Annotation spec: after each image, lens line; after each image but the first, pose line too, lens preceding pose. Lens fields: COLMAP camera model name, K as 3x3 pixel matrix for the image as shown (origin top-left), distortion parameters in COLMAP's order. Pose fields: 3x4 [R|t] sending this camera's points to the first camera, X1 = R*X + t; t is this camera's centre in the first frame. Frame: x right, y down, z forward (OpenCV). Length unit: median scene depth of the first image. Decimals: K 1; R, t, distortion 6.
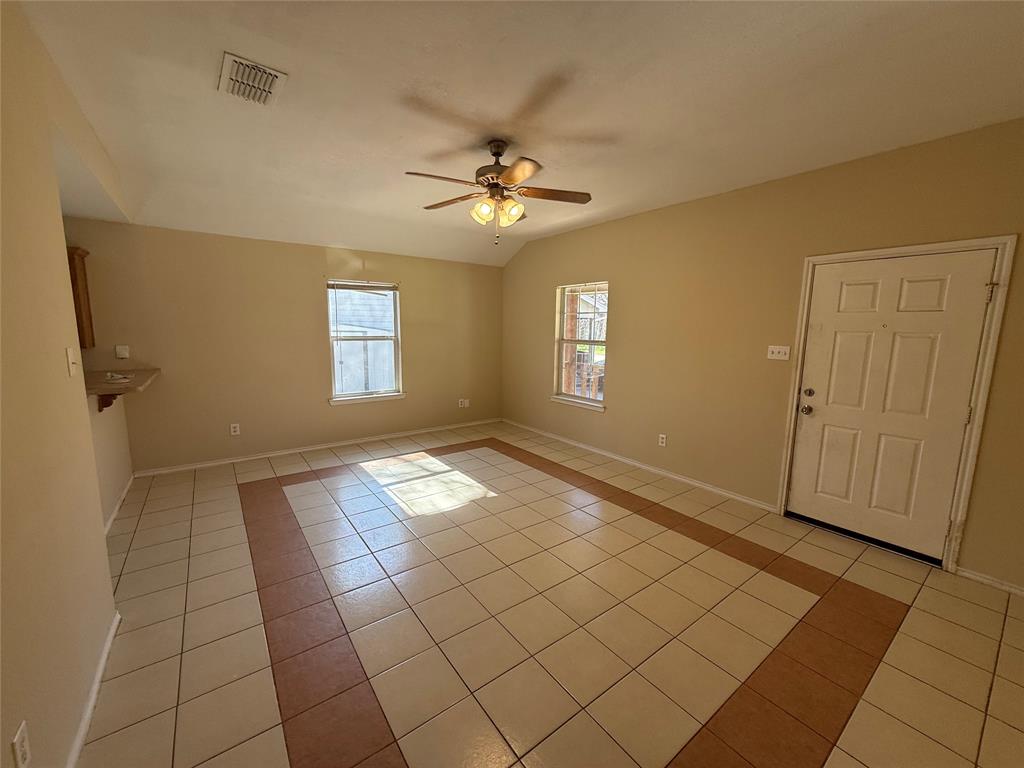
lens RADIAL K [[406.1, 0, 520.4], [0, 406.1, 384.8], [0, 0, 1]] dist [-0.001829, -0.000081]
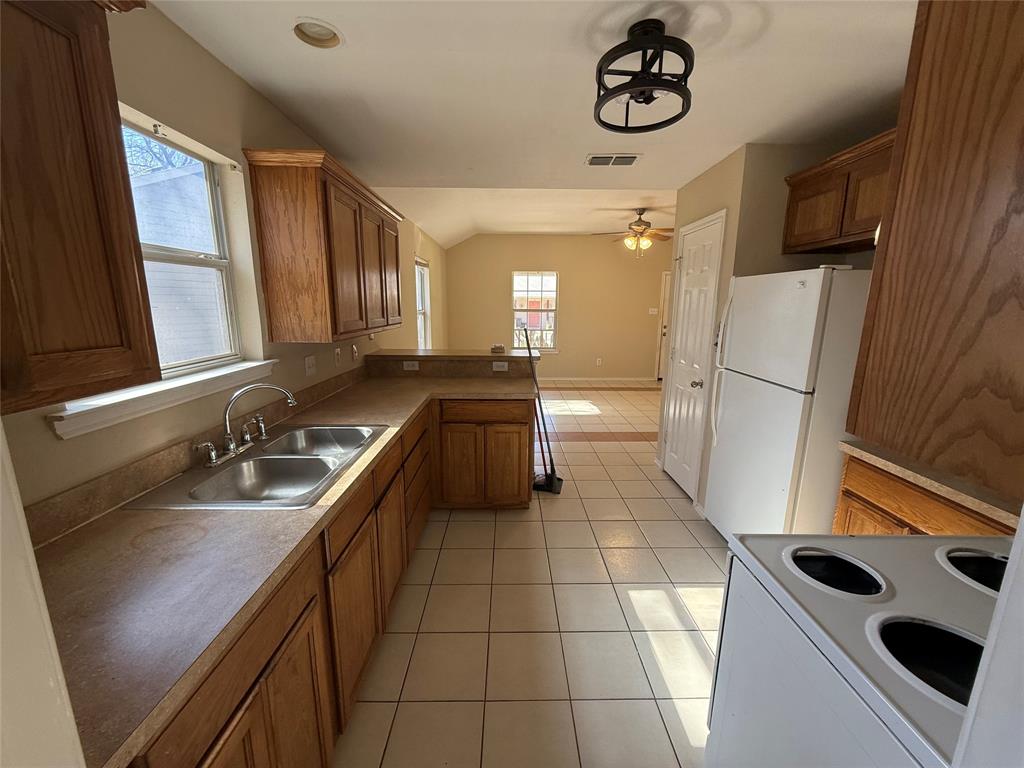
lens RADIAL K [[406.1, 0, 511.8], [0, 406.1, 384.8], [0, 0, 1]] dist [-0.001829, -0.000081]
pose [[0.606057, -0.169470, 0.777158, -1.409161], [0.117600, 0.985393, 0.123170, -0.038126], [-0.786680, 0.016746, 0.617134, 0.166993]]
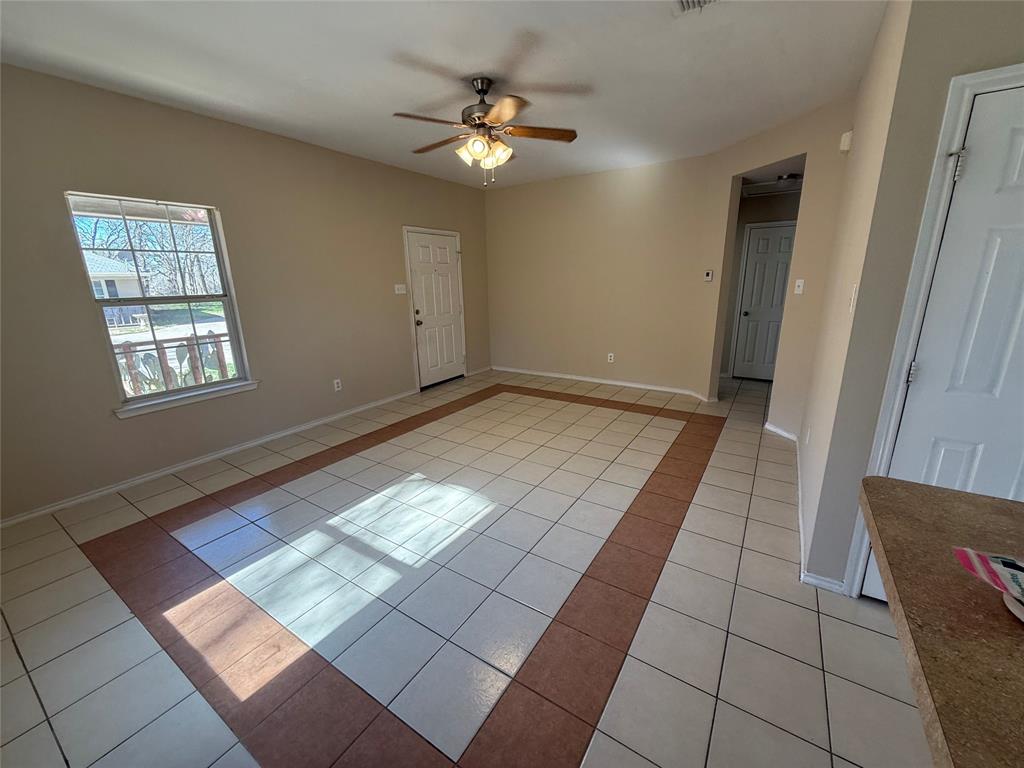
lens RADIAL K [[406.1, 0, 516.5], [0, 406.1, 383.9], [0, 0, 1]] dist [-0.001829, -0.000081]
pose [[-0.342474, -0.248784, 0.905990, -0.765950], [0.144114, 0.938982, 0.312320, -0.127304], [-0.928409, 0.237527, -0.285724, 0.899637]]
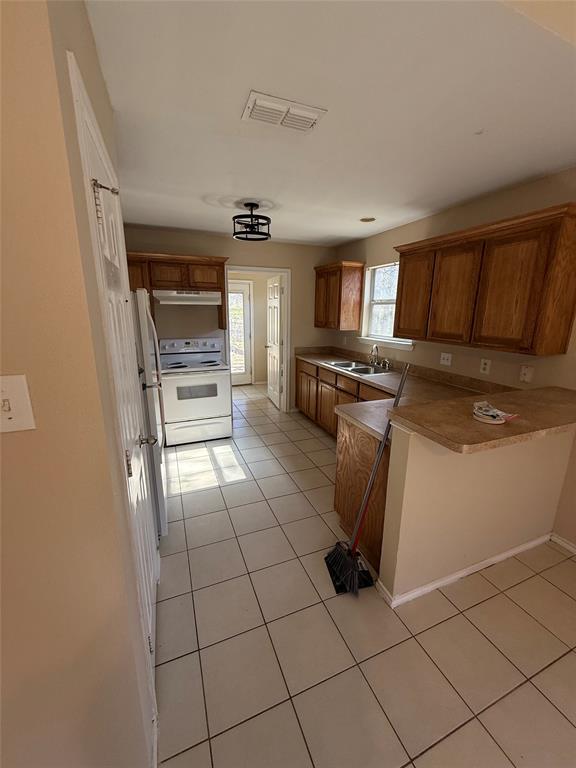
lens RADIAL K [[304.6, 0, 281.7], [0, 304.6, 381.1], [0, 0, 1]] dist [-0.001829, -0.000081]
pose [[-0.272475, 0.206172, -0.939814, -0.319633], [-0.148011, 0.956164, 0.252671, -0.097125], [0.950710, 0.207949, -0.230016, 0.587671]]
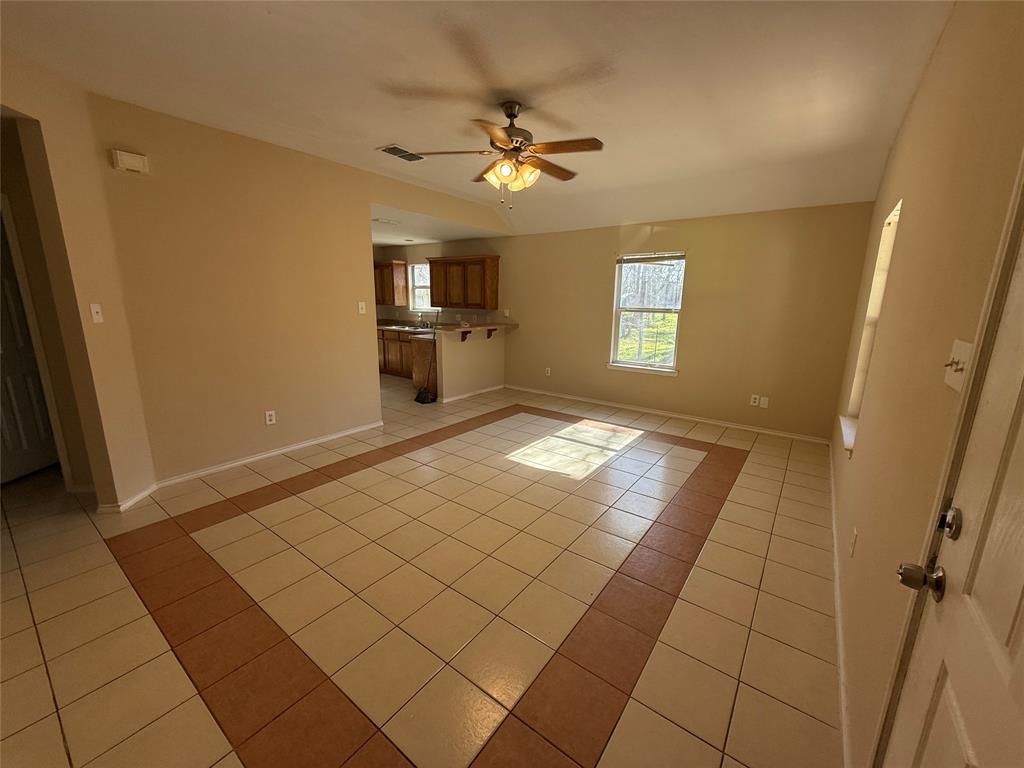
lens RADIAL K [[406.1, 0, 512.0], [0, 406.1, 386.5], [0, 0, 1]] dist [-0.001829, -0.000081]
pose [[0.275991, 0.196951, -0.940765, 0.657335], [-0.146373, 0.975977, 0.161382, -0.054093], [0.949950, 0.093163, 0.298189, 0.499621]]
